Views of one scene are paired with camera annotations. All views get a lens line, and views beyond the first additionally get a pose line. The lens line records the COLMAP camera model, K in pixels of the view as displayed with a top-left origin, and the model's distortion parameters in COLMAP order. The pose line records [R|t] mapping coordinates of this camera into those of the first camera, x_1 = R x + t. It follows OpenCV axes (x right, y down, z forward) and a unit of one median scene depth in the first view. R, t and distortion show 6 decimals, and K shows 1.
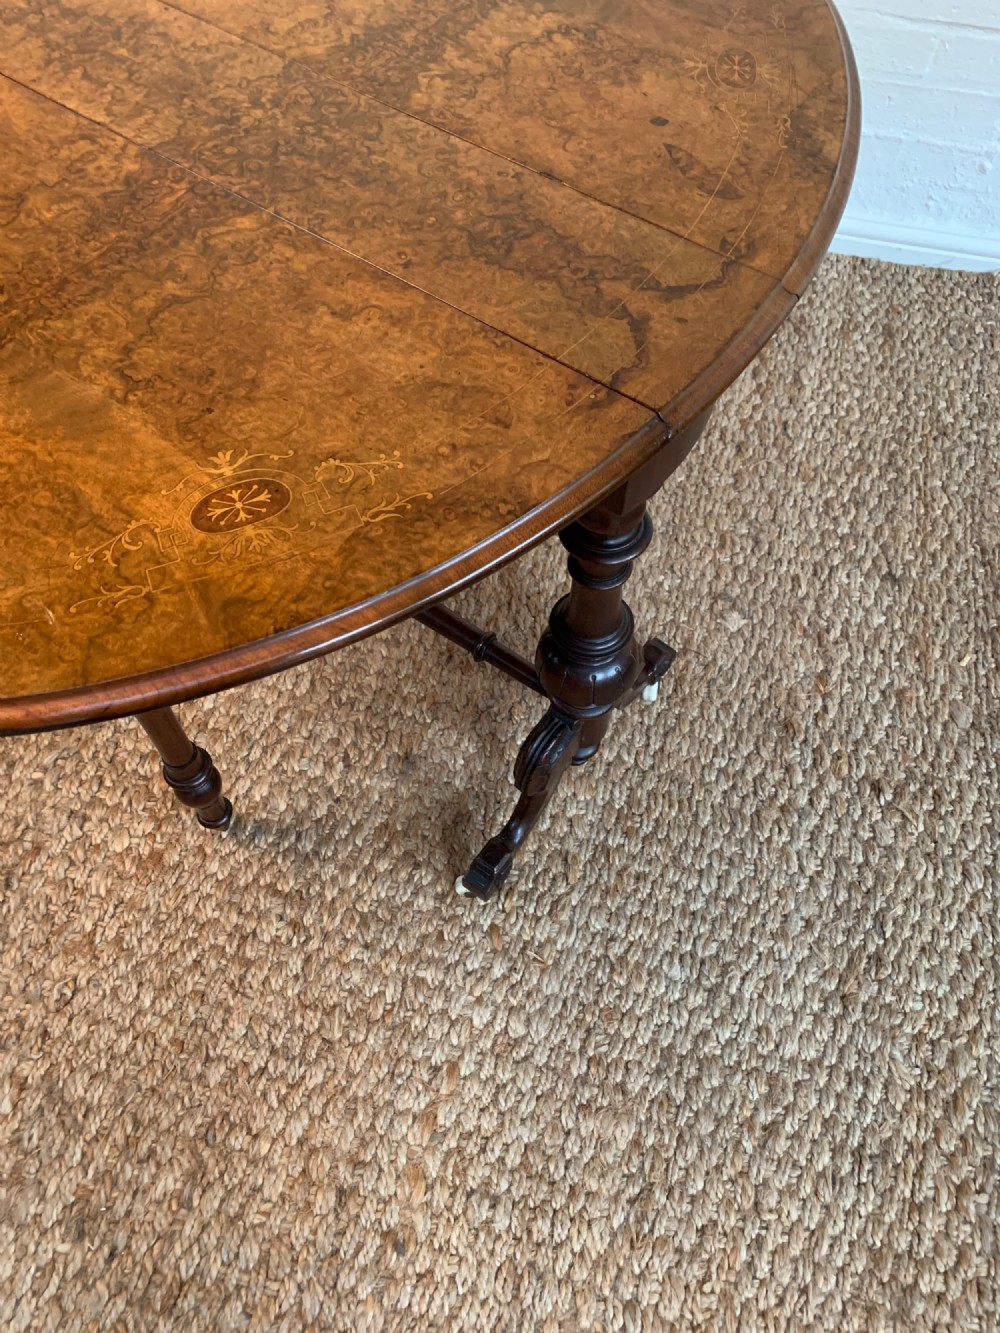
lens RADIAL K [[1028.9, 0, 502.2], [0, 1028.9, 658.8], [0, 0, 1]] dist [0.012714, -0.014425]
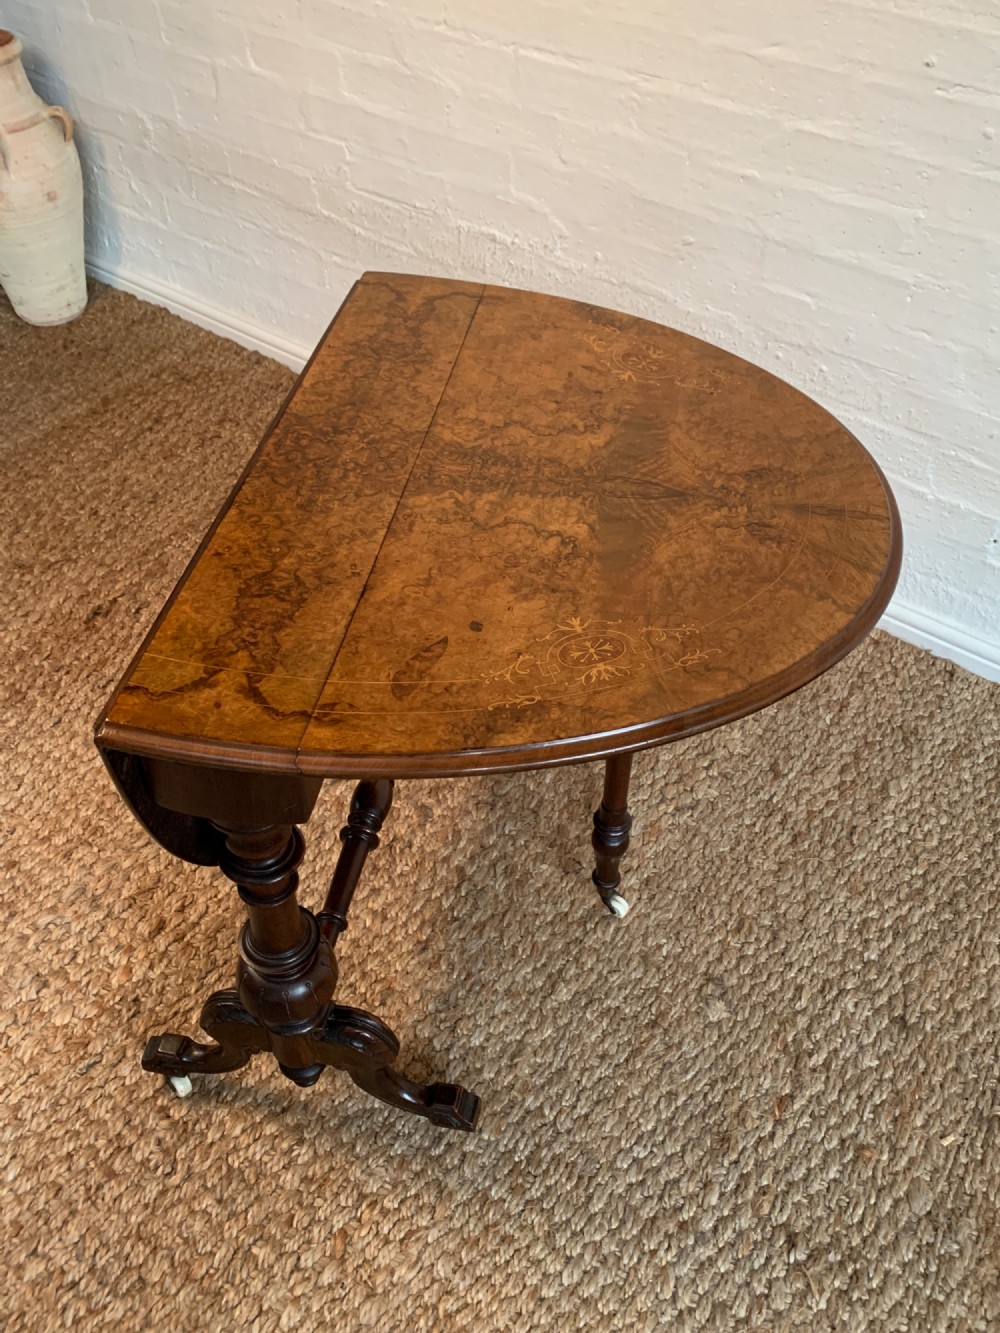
lens RADIAL K [[1172.9, 0, 500.8], [0, 1172.9, 653.5], [0, 0, 1]] dist [0.009819, -0.011052]
pose [[0.932957, 0.262706, -0.246123, 0.272170], [-0.317191, 0.923219, -0.216926, -0.052712], [0.170238, 0.280451, 0.944651, -0.184941]]
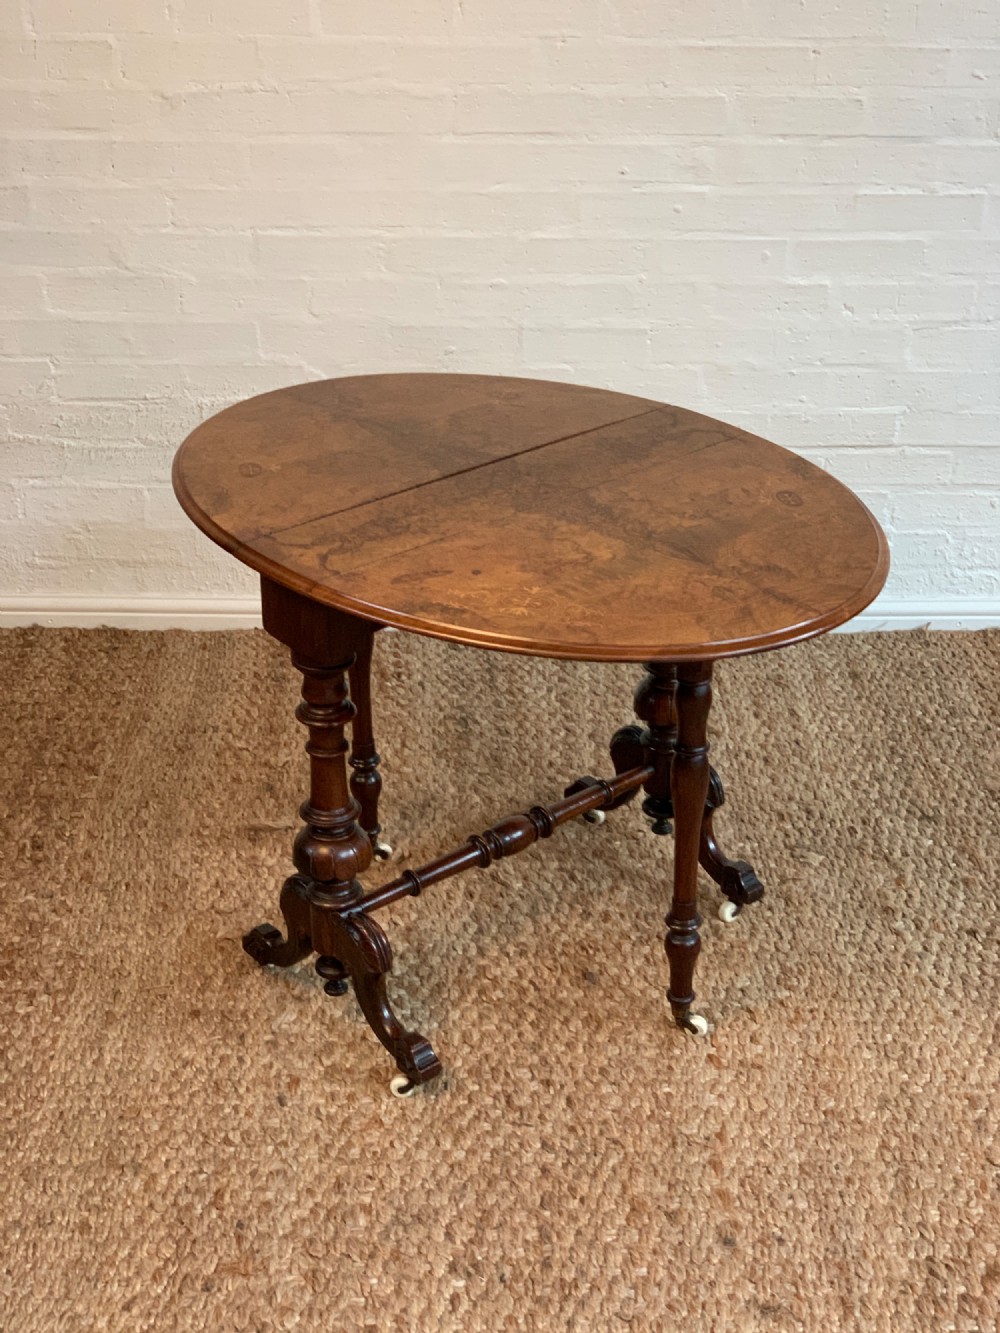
lens RADIAL K [[1987.1, 0, 512.8], [0, 1987.1, 638.5], [0, 0, 1]] dist [0.059282, 0.000000]
pose [[0.965924, -0.109602, 0.234473, -0.738929], [0.218973, 0.829026, -0.514554, 1.030859], [-0.137988, 0.548364, 0.824777, -1.153484]]
